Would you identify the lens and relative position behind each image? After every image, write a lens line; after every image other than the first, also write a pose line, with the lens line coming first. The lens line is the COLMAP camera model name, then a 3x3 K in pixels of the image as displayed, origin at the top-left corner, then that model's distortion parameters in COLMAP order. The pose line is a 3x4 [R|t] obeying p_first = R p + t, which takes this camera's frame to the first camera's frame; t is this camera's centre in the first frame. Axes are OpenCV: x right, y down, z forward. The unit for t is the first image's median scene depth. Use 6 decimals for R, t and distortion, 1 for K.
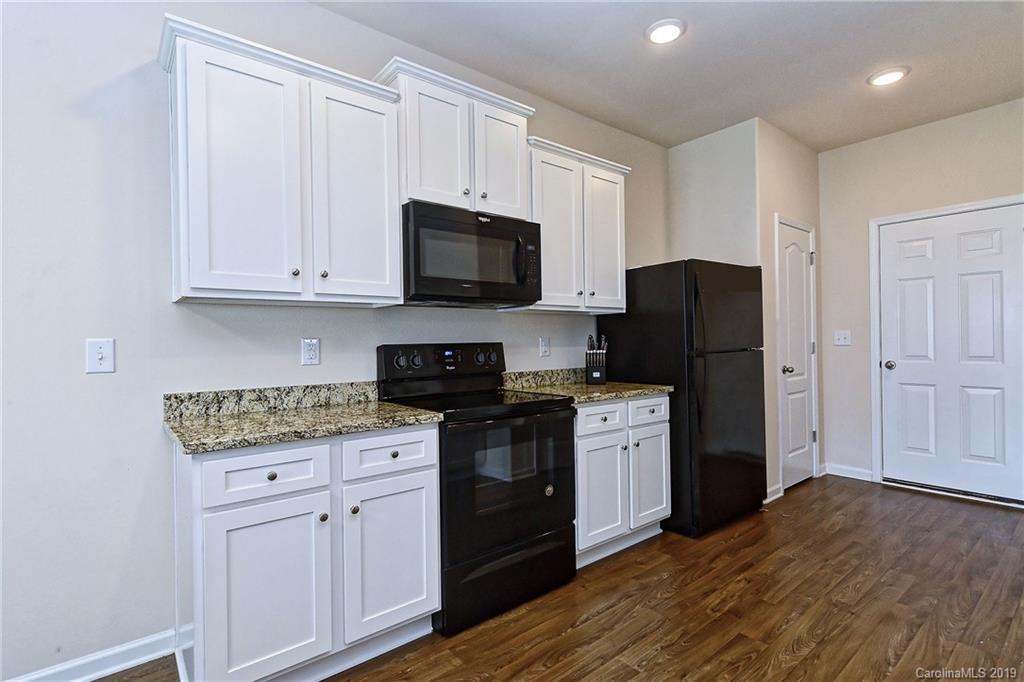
lens RADIAL K [[494.0, 0, 509.7], [0, 494.0, 339.7], [0, 0, 1]] dist [0.006236, -0.002241]
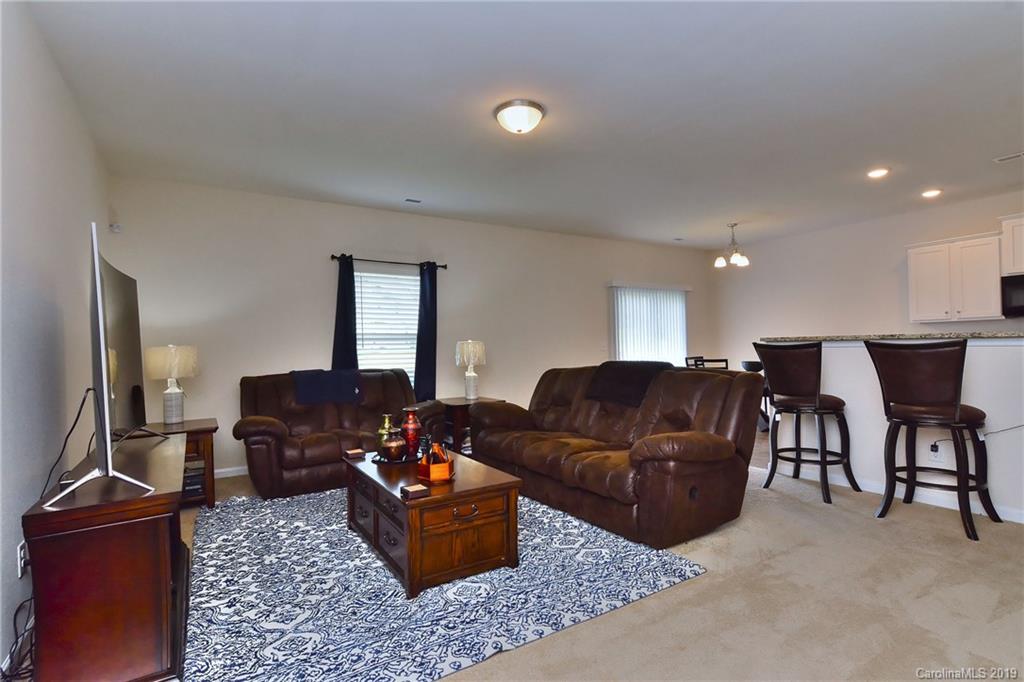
lens RADIAL K [[494.0, 0, 511.2], [0, 494.0, 347.7], [0, 0, 1]] dist [0.006236, -0.002241]
pose [[-0.116288, 0.007410, -0.993188, 2.335957], [0.021809, 0.999750, 0.004905, 0.002726], [0.992976, -0.021090, -0.116421, -1.037741]]
